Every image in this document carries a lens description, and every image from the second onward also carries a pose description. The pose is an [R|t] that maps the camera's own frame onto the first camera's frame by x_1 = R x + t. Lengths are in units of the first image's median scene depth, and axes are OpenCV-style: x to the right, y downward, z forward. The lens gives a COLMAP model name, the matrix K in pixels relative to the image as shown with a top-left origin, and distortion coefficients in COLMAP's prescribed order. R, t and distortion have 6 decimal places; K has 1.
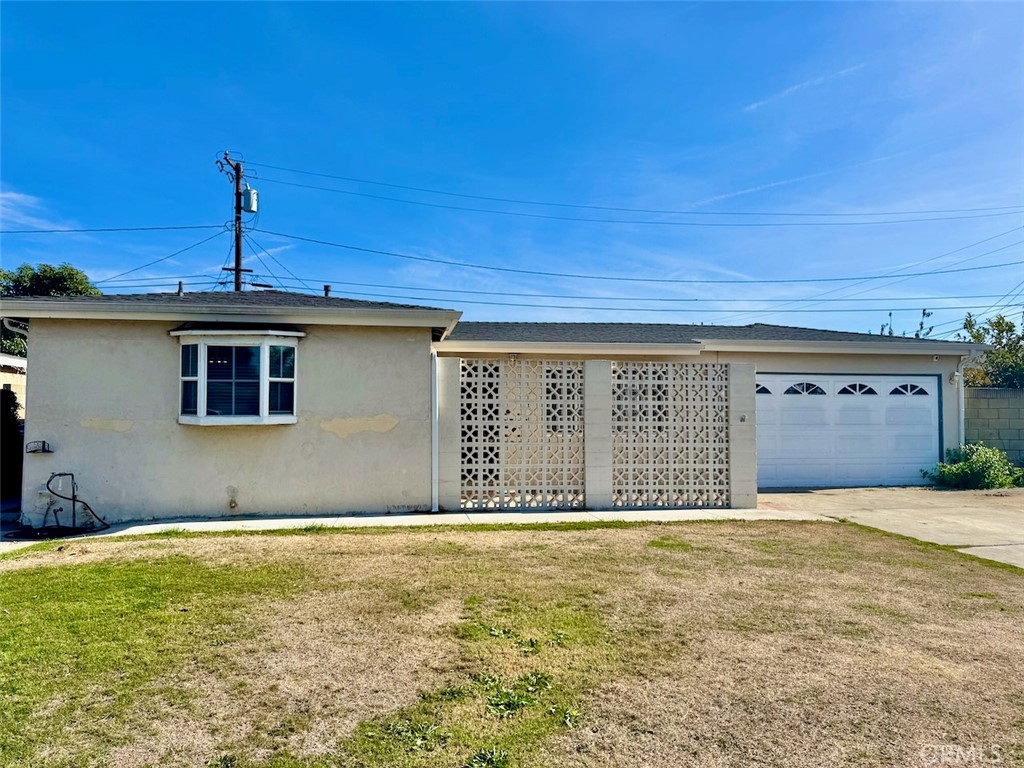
lens RADIAL K [[661.5, 0, 512.0], [0, 661.5, 384.0], [0, 0, 1]] dist [0.071142, -0.000770]
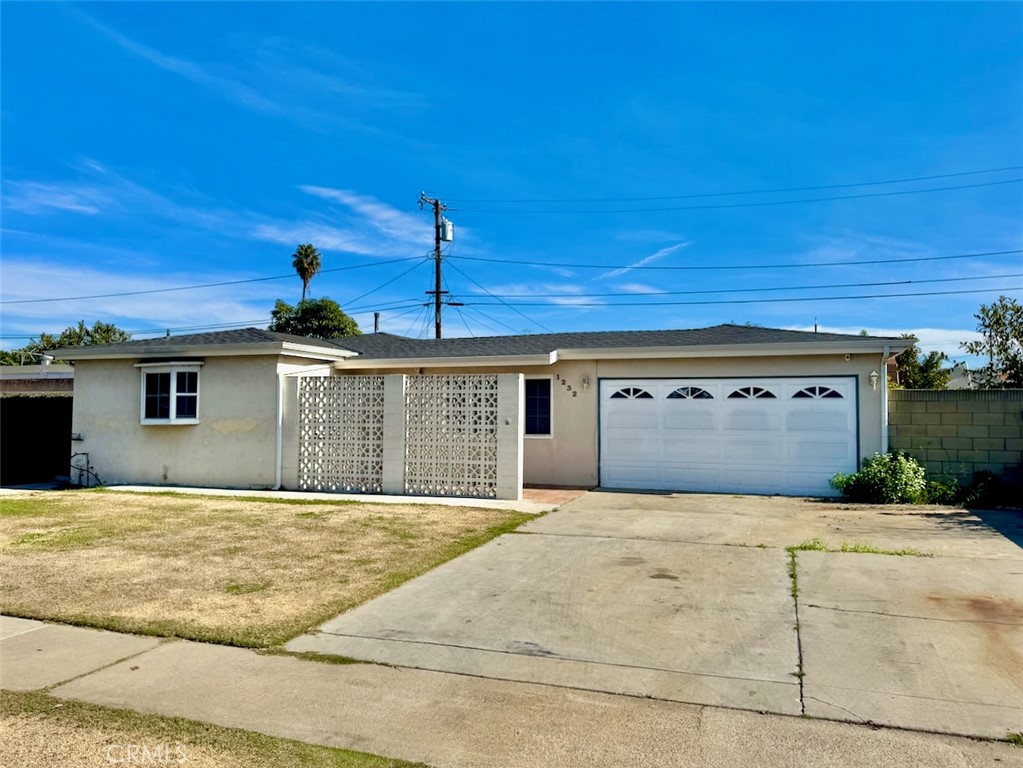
lens RADIAL K [[700.1, 0, 511.5], [0, 700.1, 384.0], [0, 0, 1]] dist [0.081339, -0.001183]
pose [[0.890674, -0.018860, -0.454251, 0.745590], [0.017552, 0.999821, -0.007096, -0.004053], [0.454303, -0.001653, 0.890846, -0.059465]]
